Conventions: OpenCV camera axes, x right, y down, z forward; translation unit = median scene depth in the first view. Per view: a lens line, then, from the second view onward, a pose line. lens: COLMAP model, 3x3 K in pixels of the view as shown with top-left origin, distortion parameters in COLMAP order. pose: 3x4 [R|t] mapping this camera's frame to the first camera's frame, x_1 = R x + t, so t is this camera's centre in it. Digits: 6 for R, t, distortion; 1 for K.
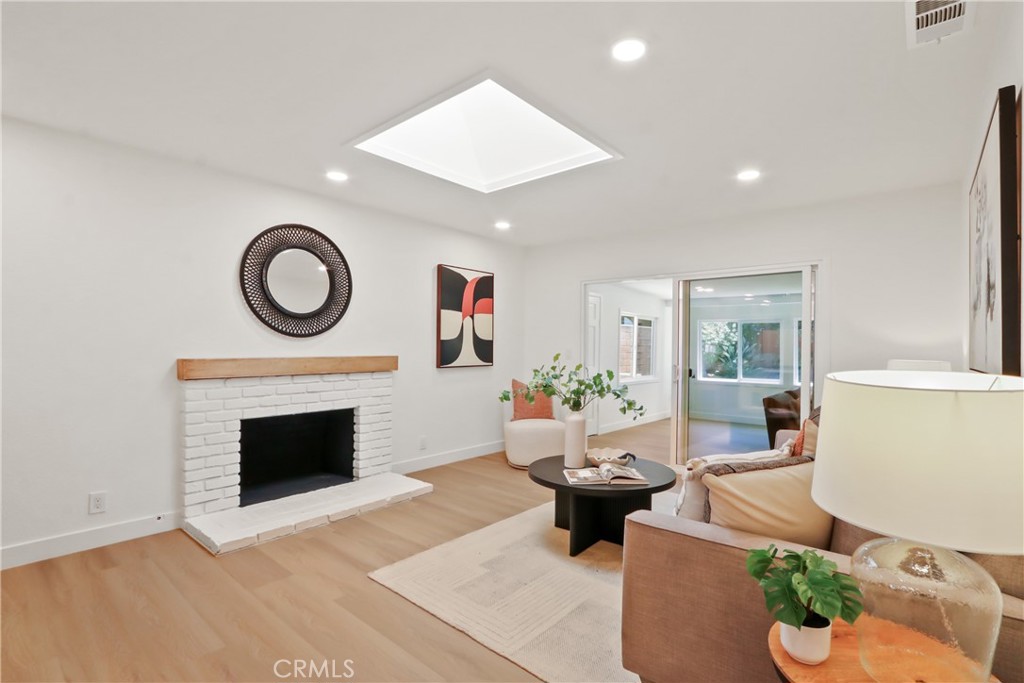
lens RADIAL K [[474.8, 0, 510.8], [0, 474.8, 343.8], [0, 0, 1]] dist [-0.014768, 0.000470]
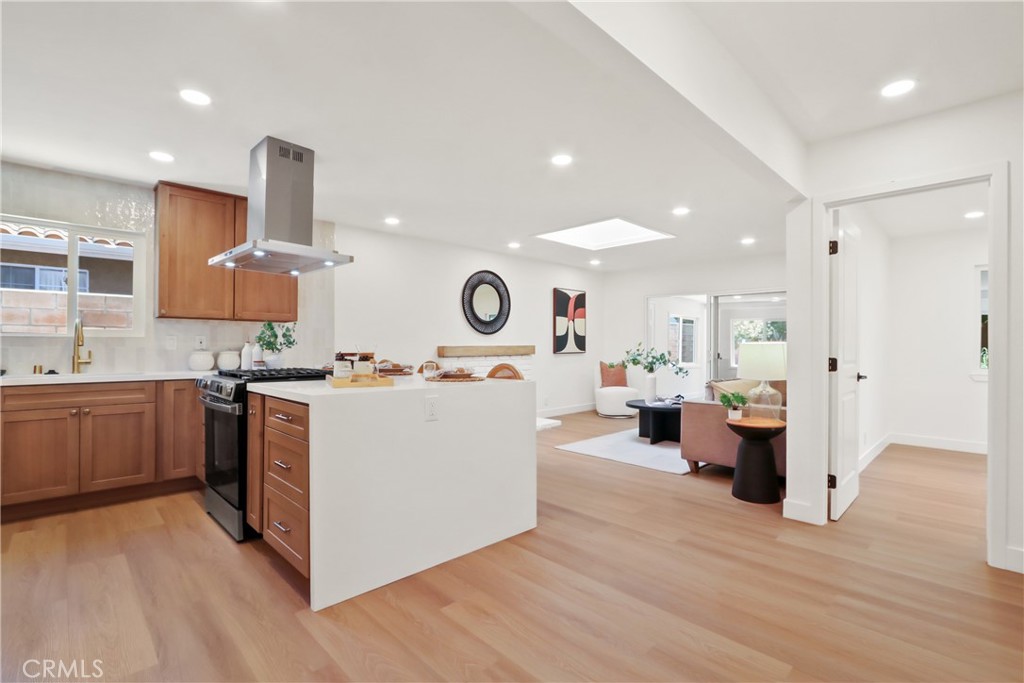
lens RADIAL K [[474.8, 0, 515.2], [0, 474.8, 340.9], [0, 0, 1]] dist [-0.014768, 0.000470]
pose [[0.997173, -0.007090, -0.074799, -0.182278], [0.007071, 0.999975, -0.000519, 0.009966], [0.074801, -0.000011, 0.997198, -0.642068]]
